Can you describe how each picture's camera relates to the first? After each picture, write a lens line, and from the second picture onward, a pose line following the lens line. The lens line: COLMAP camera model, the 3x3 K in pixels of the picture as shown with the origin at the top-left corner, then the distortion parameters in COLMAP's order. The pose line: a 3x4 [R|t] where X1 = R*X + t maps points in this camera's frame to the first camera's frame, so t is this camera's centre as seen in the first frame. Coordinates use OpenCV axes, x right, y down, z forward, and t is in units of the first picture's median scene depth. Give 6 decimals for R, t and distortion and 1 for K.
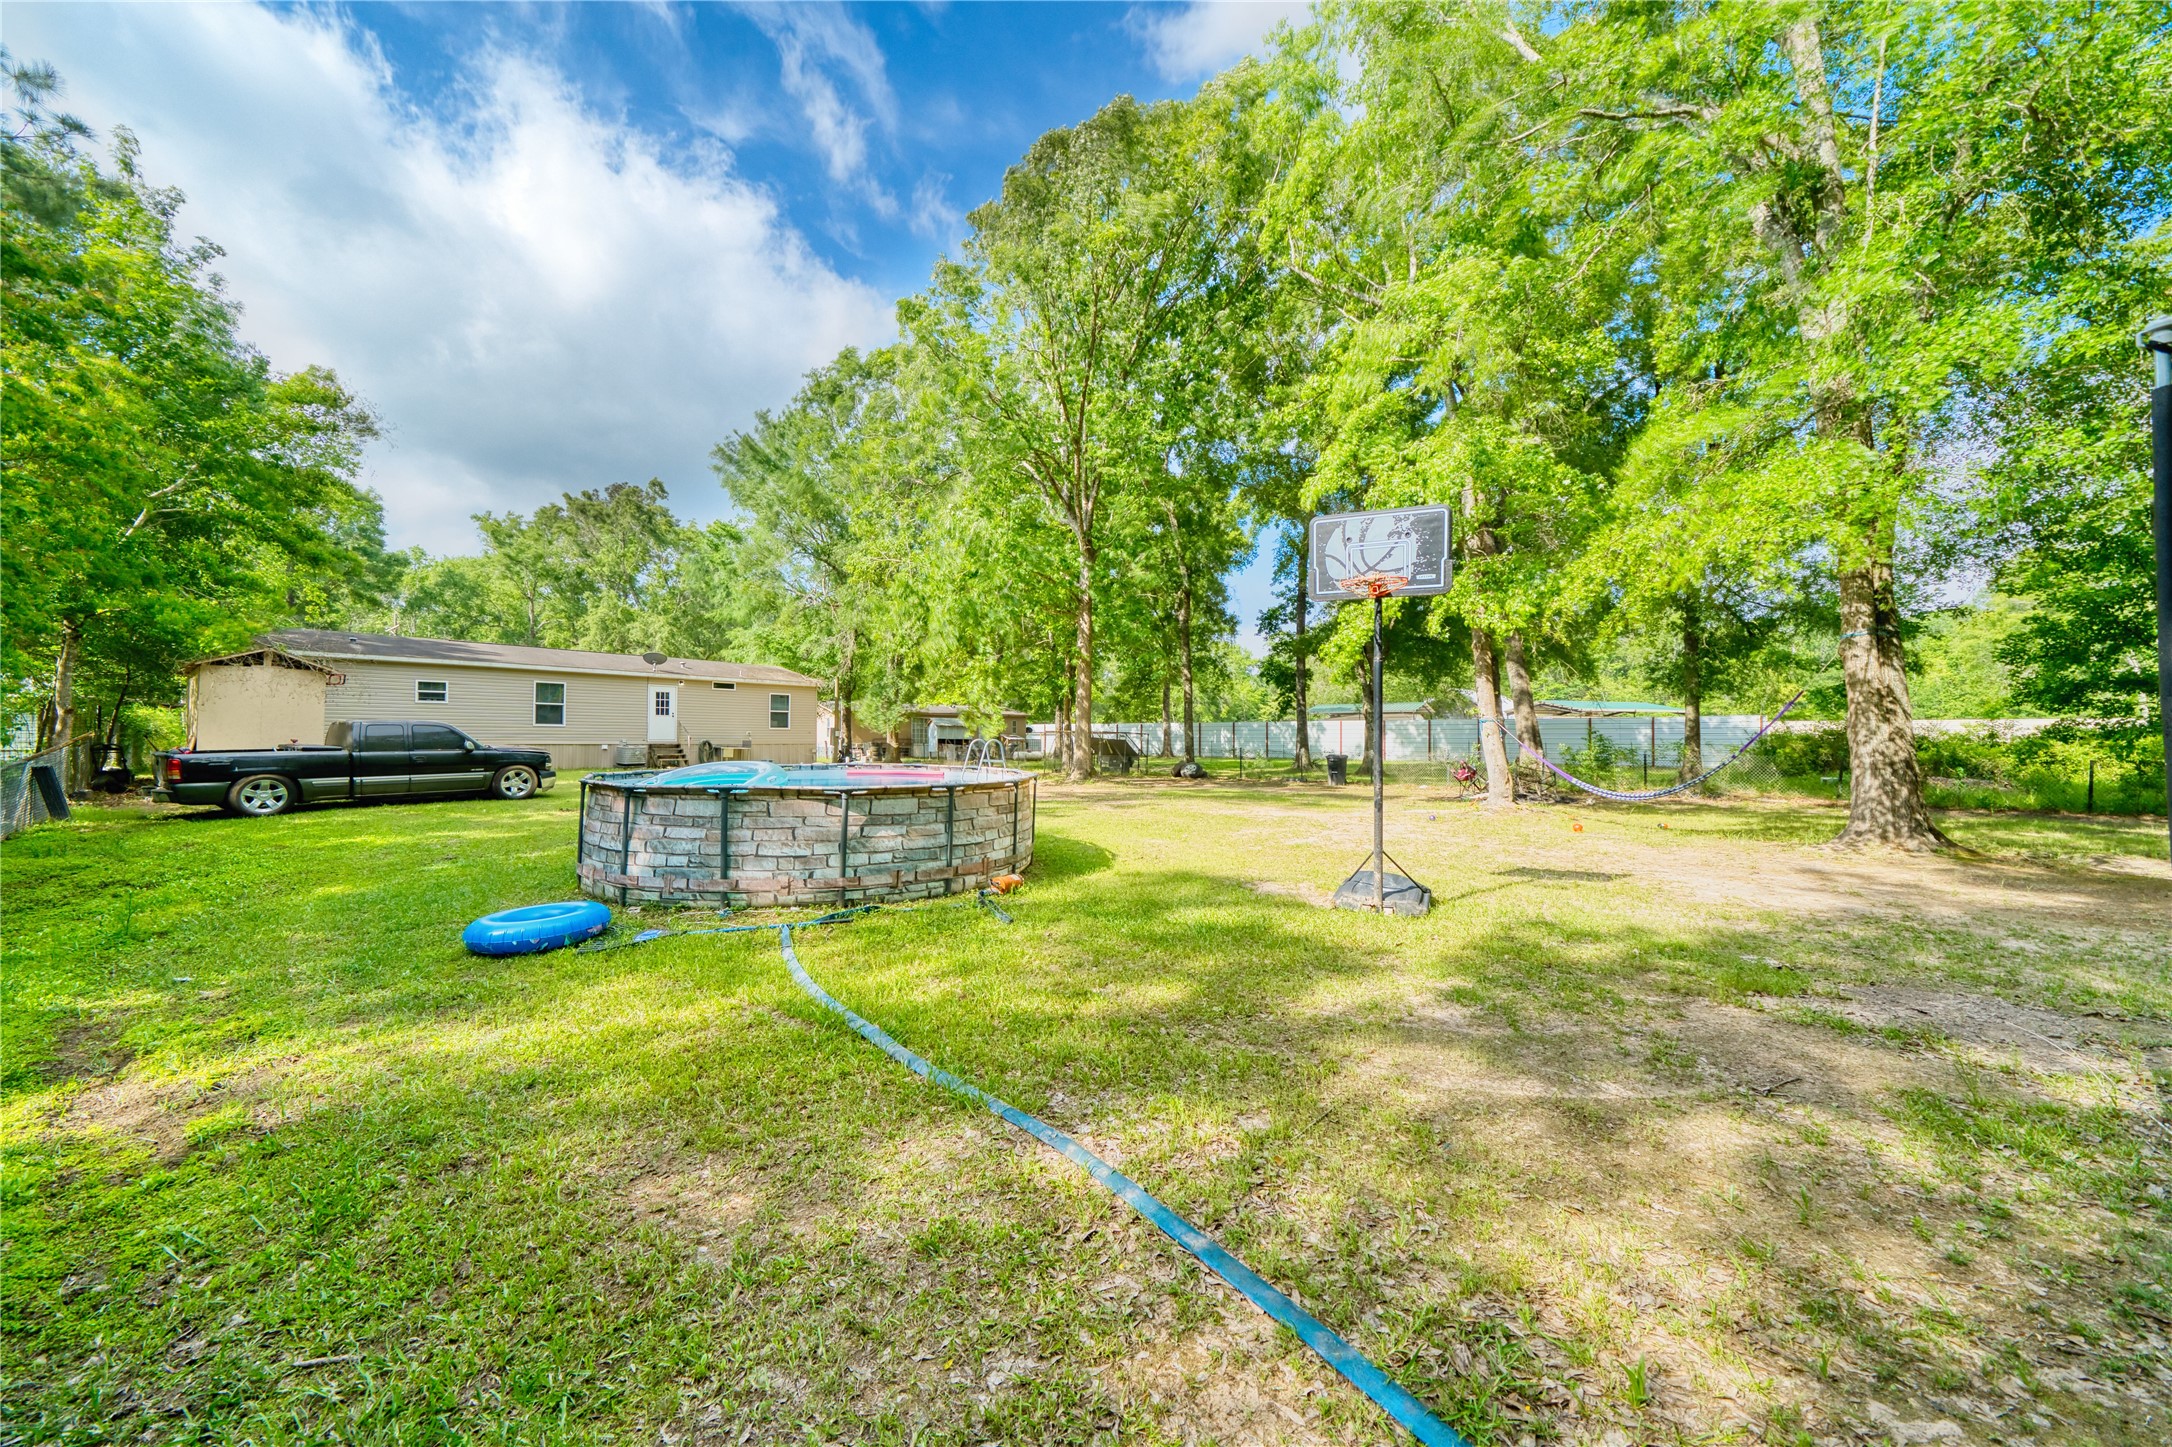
lens RADIAL K [[754.4, 0, 1086.0], [0, 754.4, 723.5], [0, 0, 1]] dist [-0.001267, -0.000094]
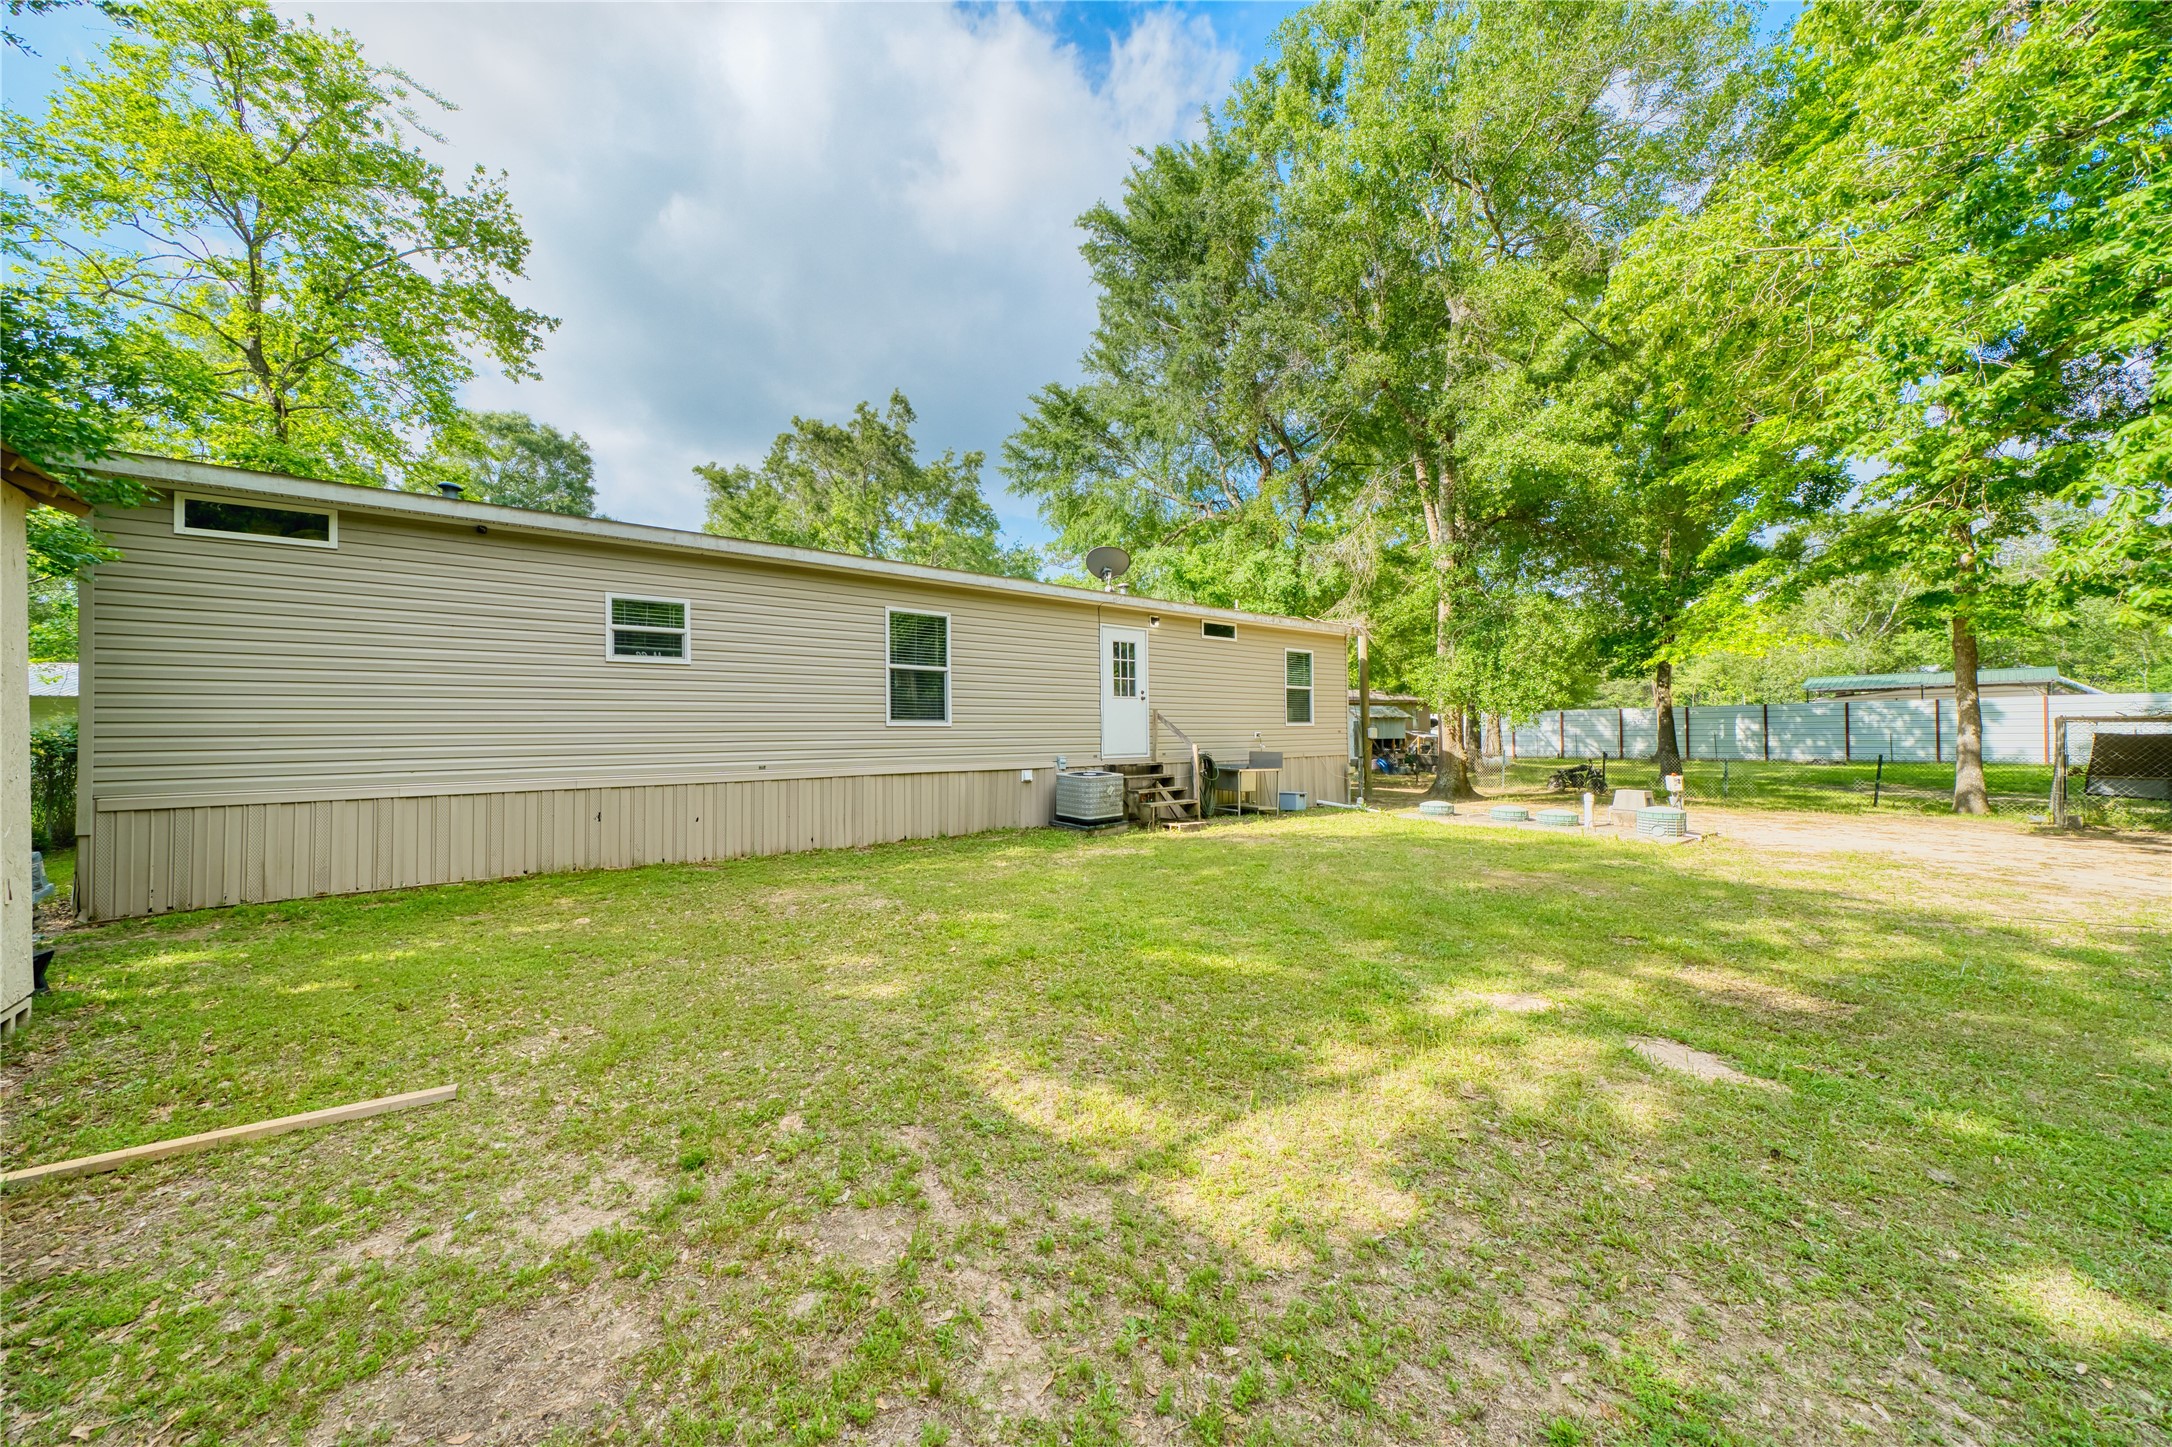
lens RADIAL K [[744.3, 0, 1078.4], [0, 744.3, 728.9], [0, 0, 1]] dist [-0.001677, -0.000047]
pose [[0.981432, -0.013129, -0.191360, -0.507304], [0.016171, 0.999766, 0.014344, 0.000557], [0.191127, -0.017173, 0.981415, 0.584492]]
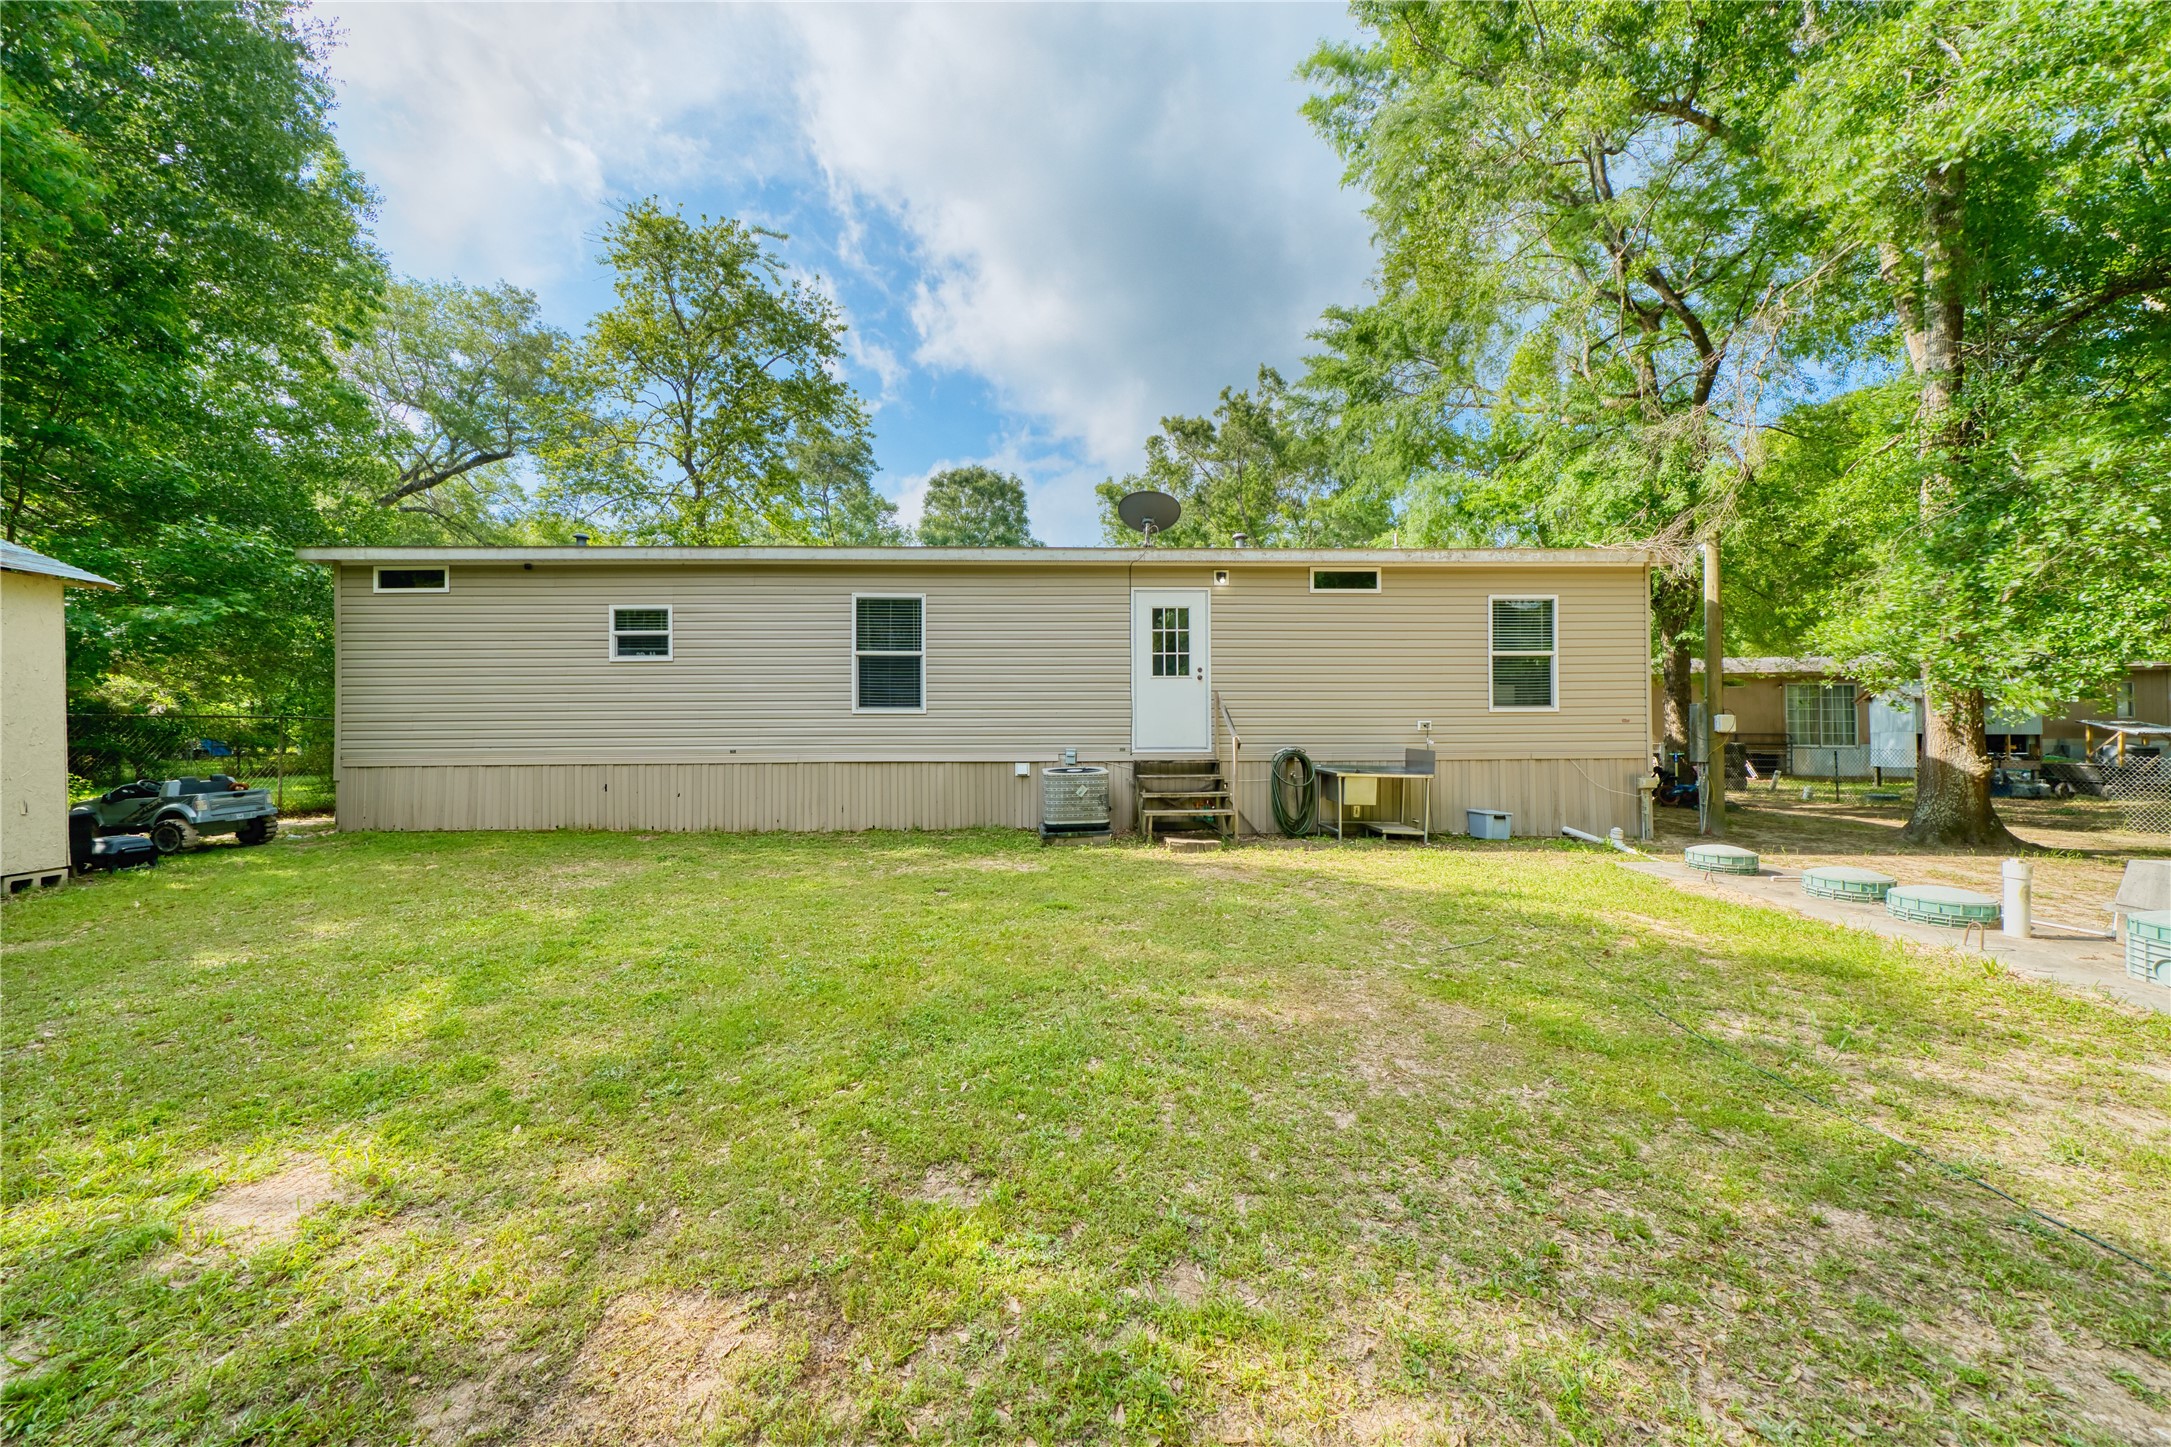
lens RADIAL K [[743.9, 0, 1077.9], [0, 743.9, 728.9], [0, 0, 1]] dist [-0.001677, -0.000047]
pose [[0.680938, -0.003890, -0.732331, -0.345363], [0.022281, 0.999633, 0.015408, 0.006531], [0.732002, -0.026809, 0.680775, 0.740850]]
